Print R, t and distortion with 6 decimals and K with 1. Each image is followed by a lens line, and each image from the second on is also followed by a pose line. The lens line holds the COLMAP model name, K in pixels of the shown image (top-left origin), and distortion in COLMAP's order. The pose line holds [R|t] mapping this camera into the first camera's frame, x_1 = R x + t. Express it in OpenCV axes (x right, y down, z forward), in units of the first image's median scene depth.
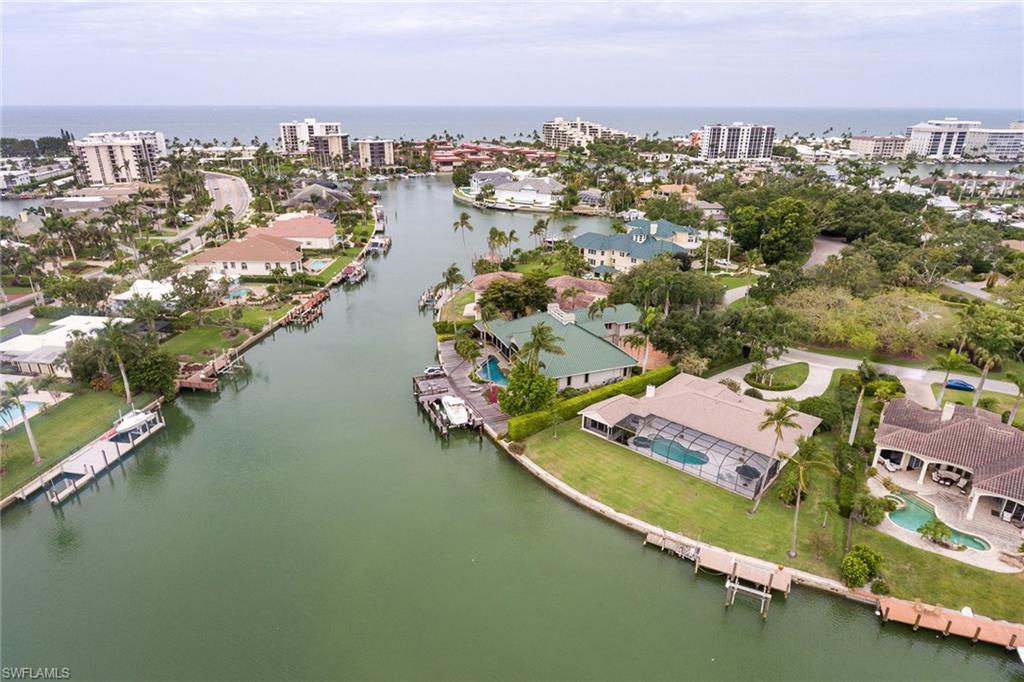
lens RADIAL K [[610.5, 0, 505.6], [0, 610.5, 347.5], [0, 0, 1]] dist [-0.005946, 0.003928]
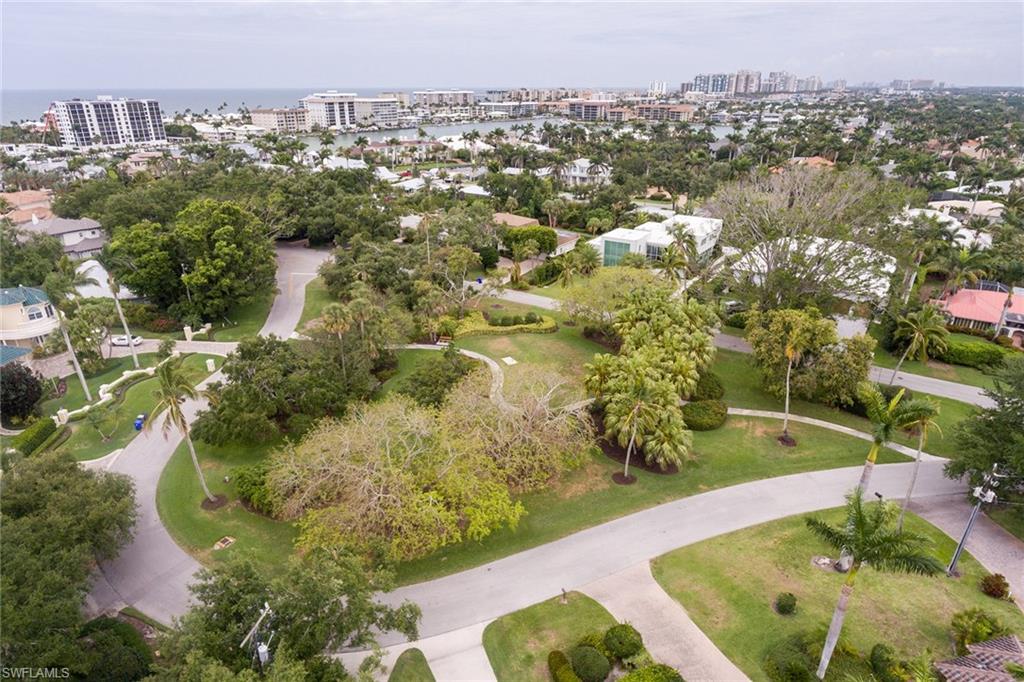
lens RADIAL K [[610.5, 0, 509.7], [0, 610.5, 351.9], [0, 0, 1]] dist [-0.005946, 0.003928]
pose [[0.638097, -0.311806, 0.703995, 0.178608], [0.288400, 0.944559, 0.156951, -0.105853], [-0.713903, 0.102882, 0.692645, 0.374348]]
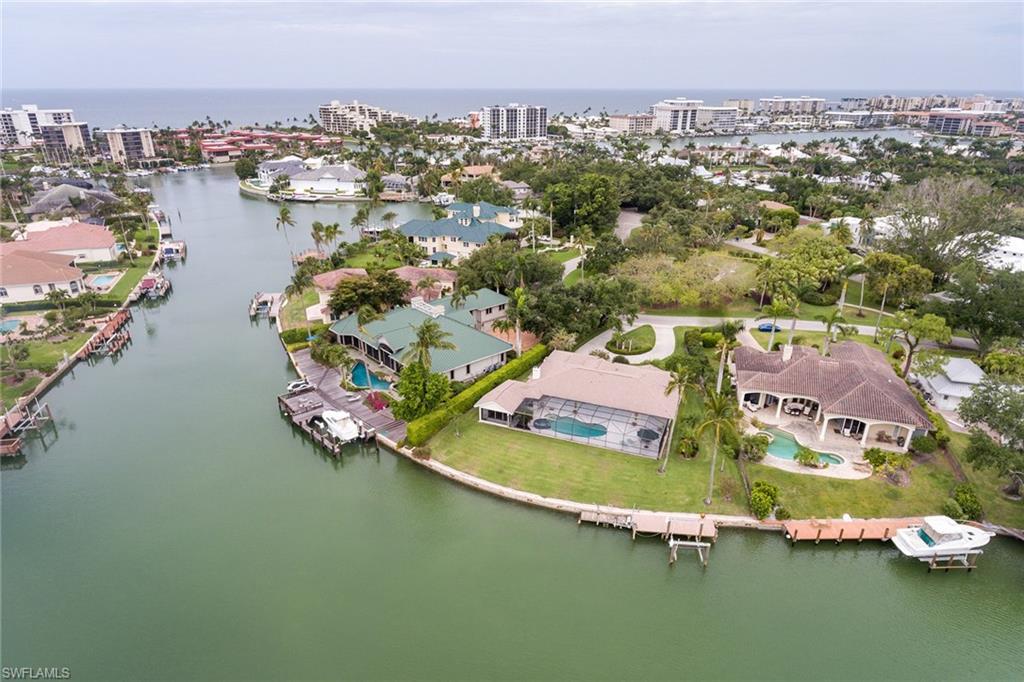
lens RADIAL K [[610.5, 0, 505.4], [0, 610.5, 344.3], [0, 0, 1]] dist [-0.005946, 0.003928]
pose [[0.938542, -0.135895, 0.317287, -0.057209], [0.129236, 0.990722, 0.042044, -0.011219], [-0.320057, 0.001545, 0.947397, 0.022955]]
